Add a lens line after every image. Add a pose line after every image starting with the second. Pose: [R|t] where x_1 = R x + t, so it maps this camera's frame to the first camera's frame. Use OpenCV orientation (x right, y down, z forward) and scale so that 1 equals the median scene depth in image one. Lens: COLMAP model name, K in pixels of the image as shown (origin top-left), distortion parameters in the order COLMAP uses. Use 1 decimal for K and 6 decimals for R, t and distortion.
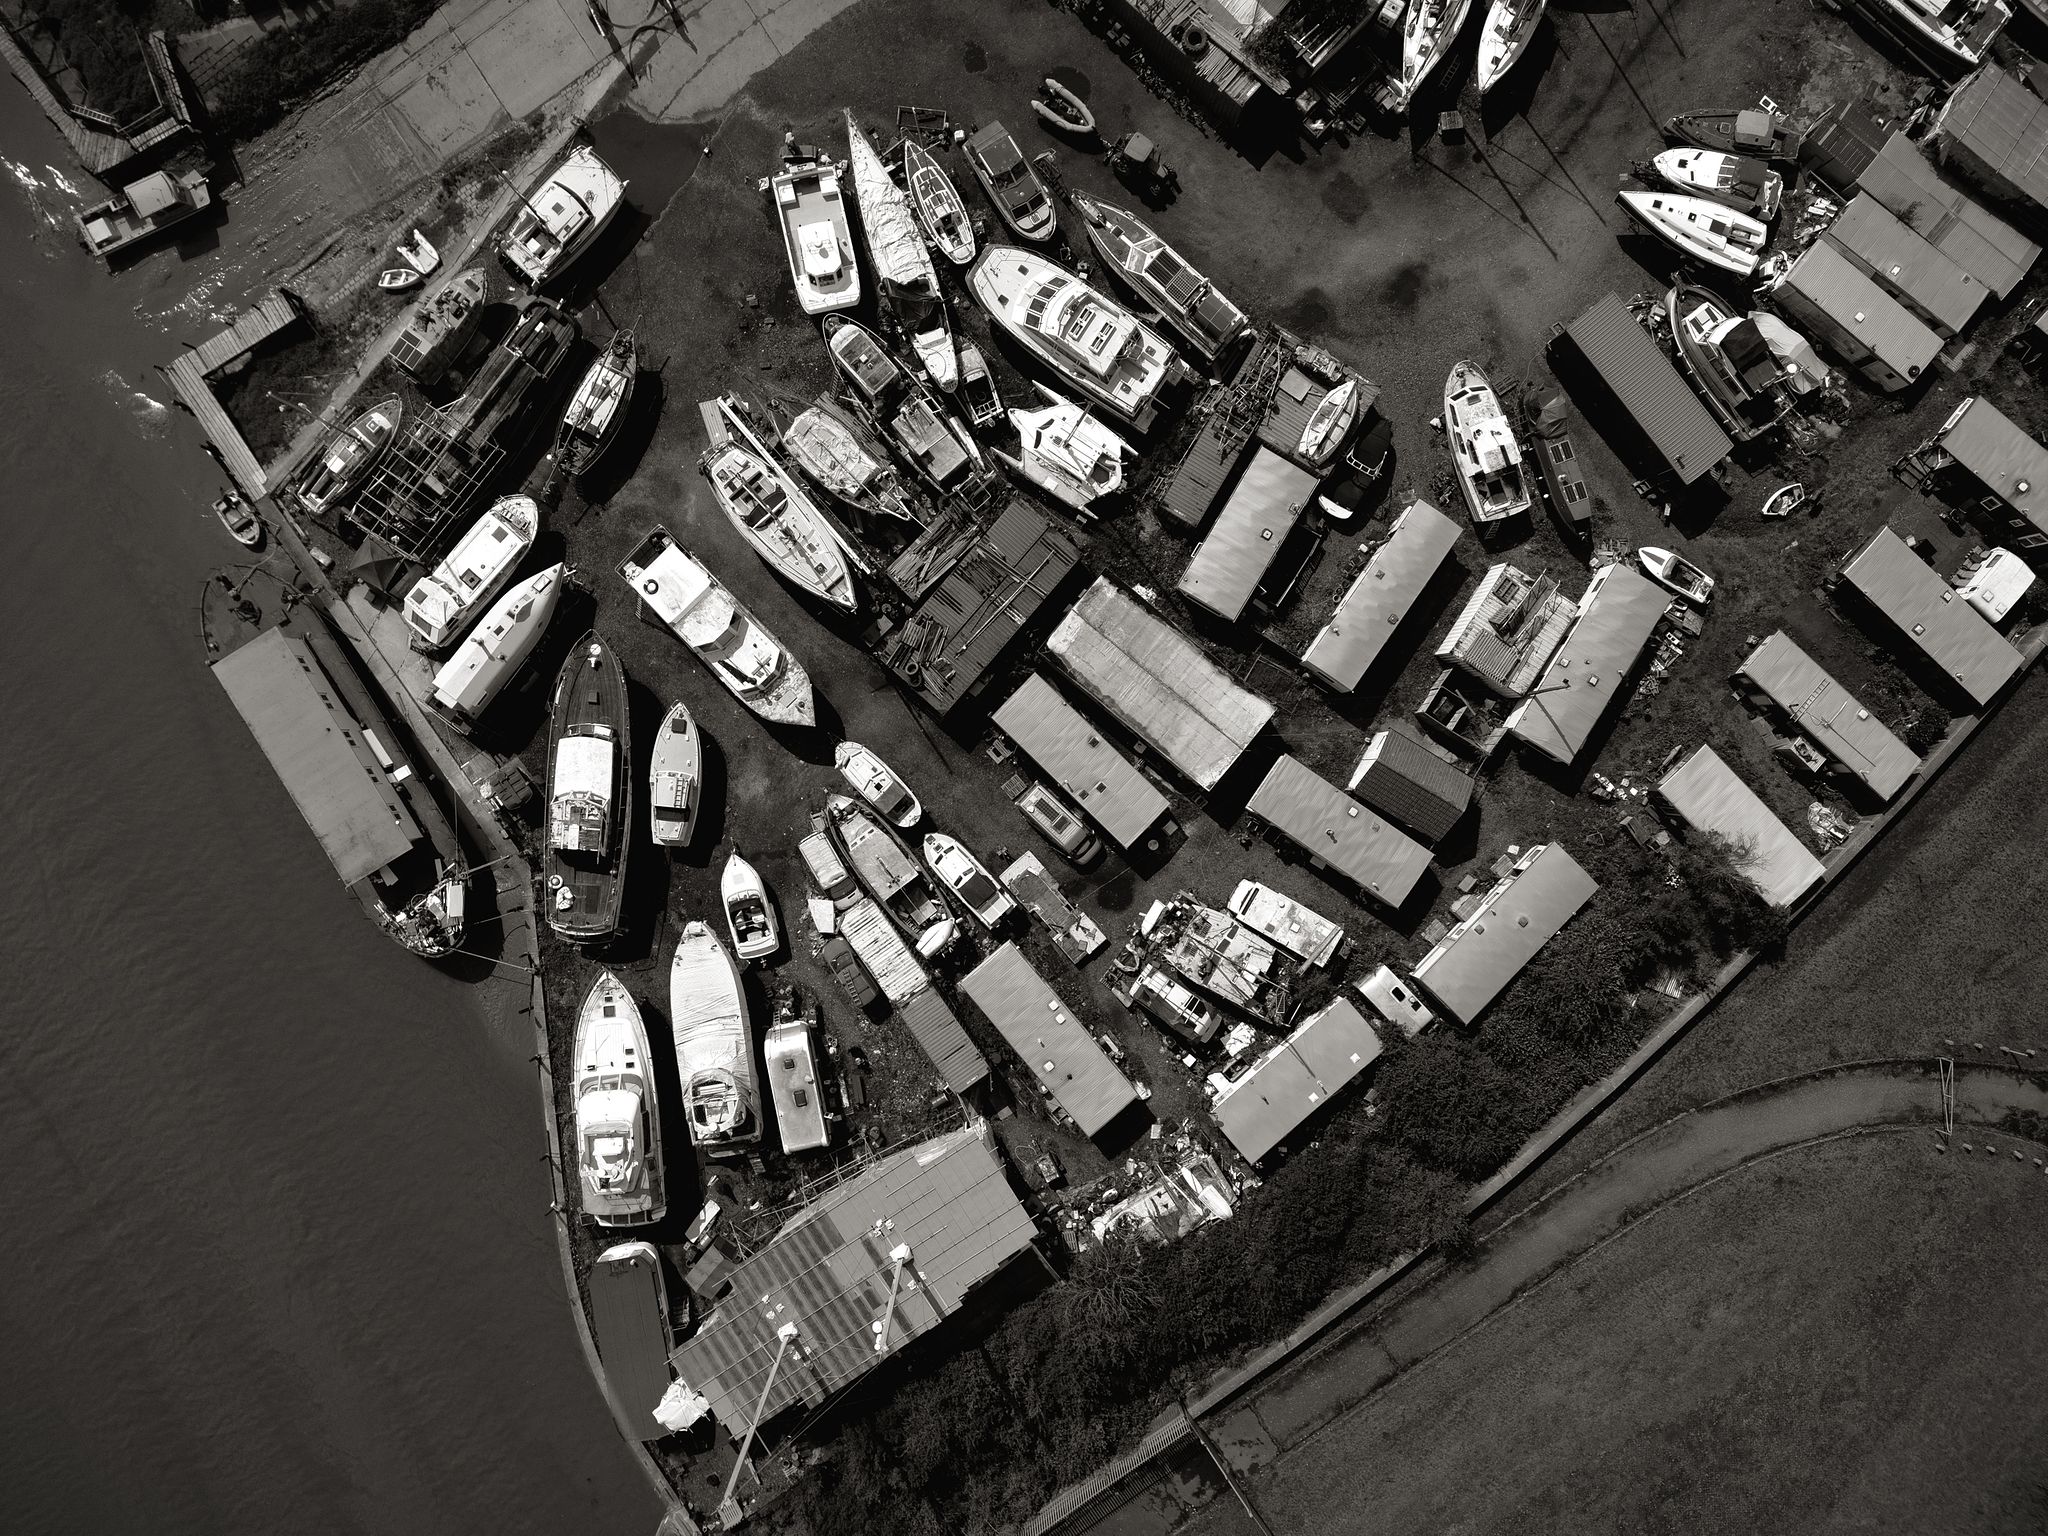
lens RADIAL K [[1742.9, 0, 1030.6], [0, 1742.9, 770.8], [0, 0, 1]] dist [0.051031, -0.055480]
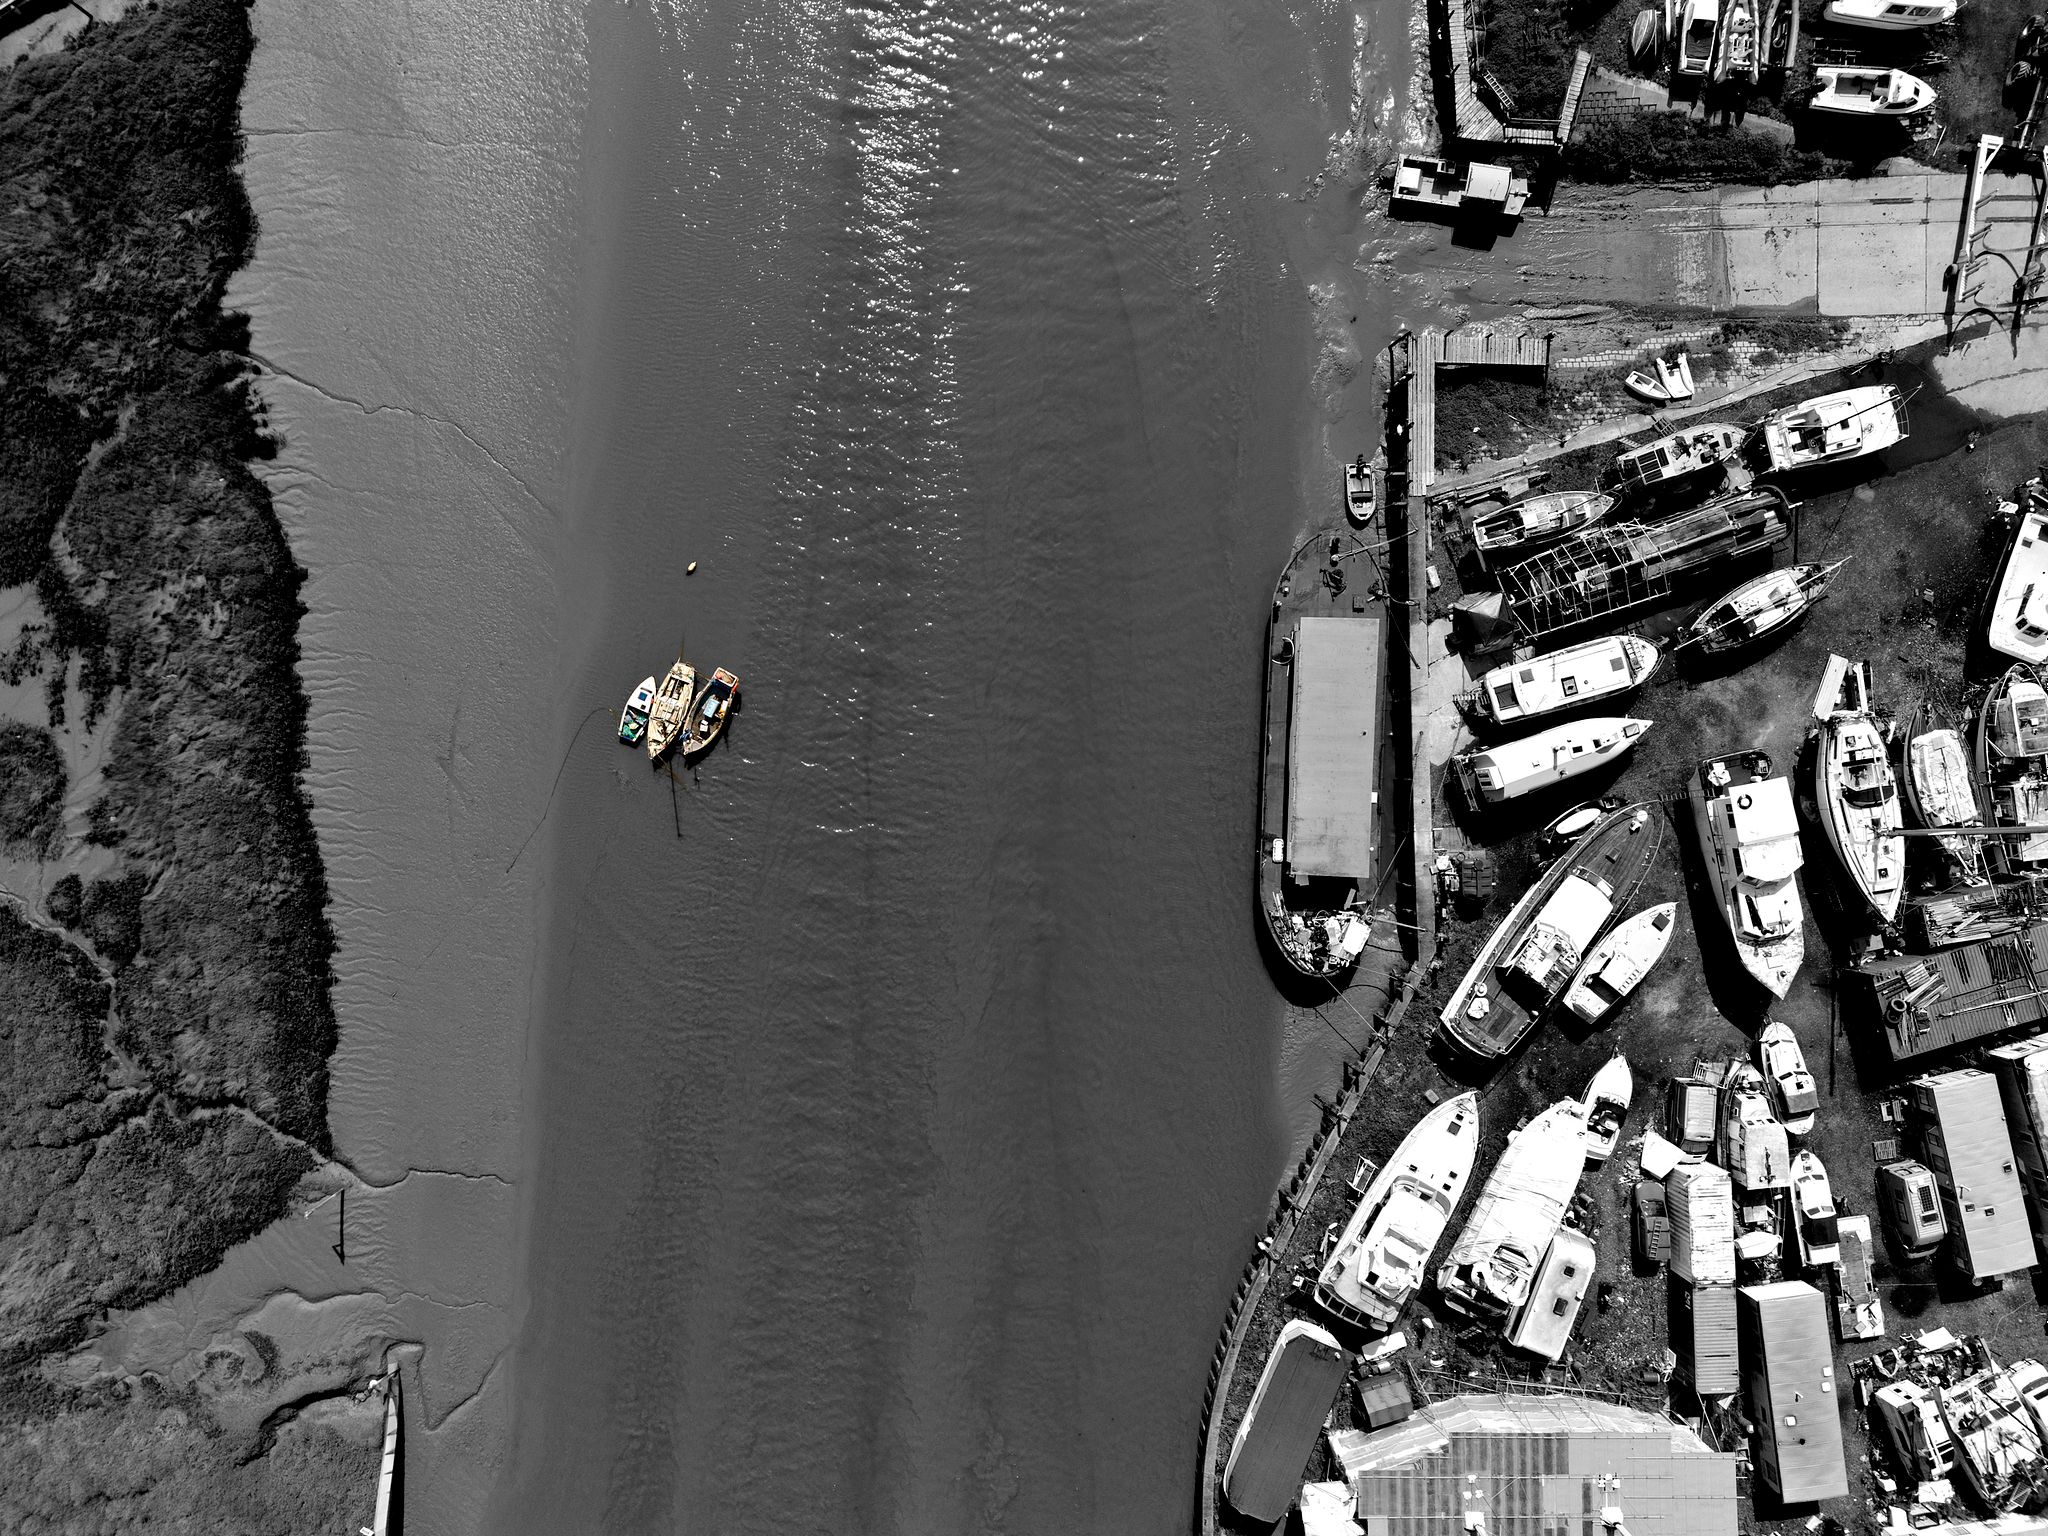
lens RADIAL K [[1742.9, 0, 1040.0], [0, 1742.9, 778.1], [0, 0, 1]] dist [0.051031, -0.055480]
pose [[0.834180, 0.551467, 0.005327, -0.543150], [-0.551261, 0.834070, -0.020971, 0.120516], [-0.016008, 0.014557, 0.999766, 0.009747]]
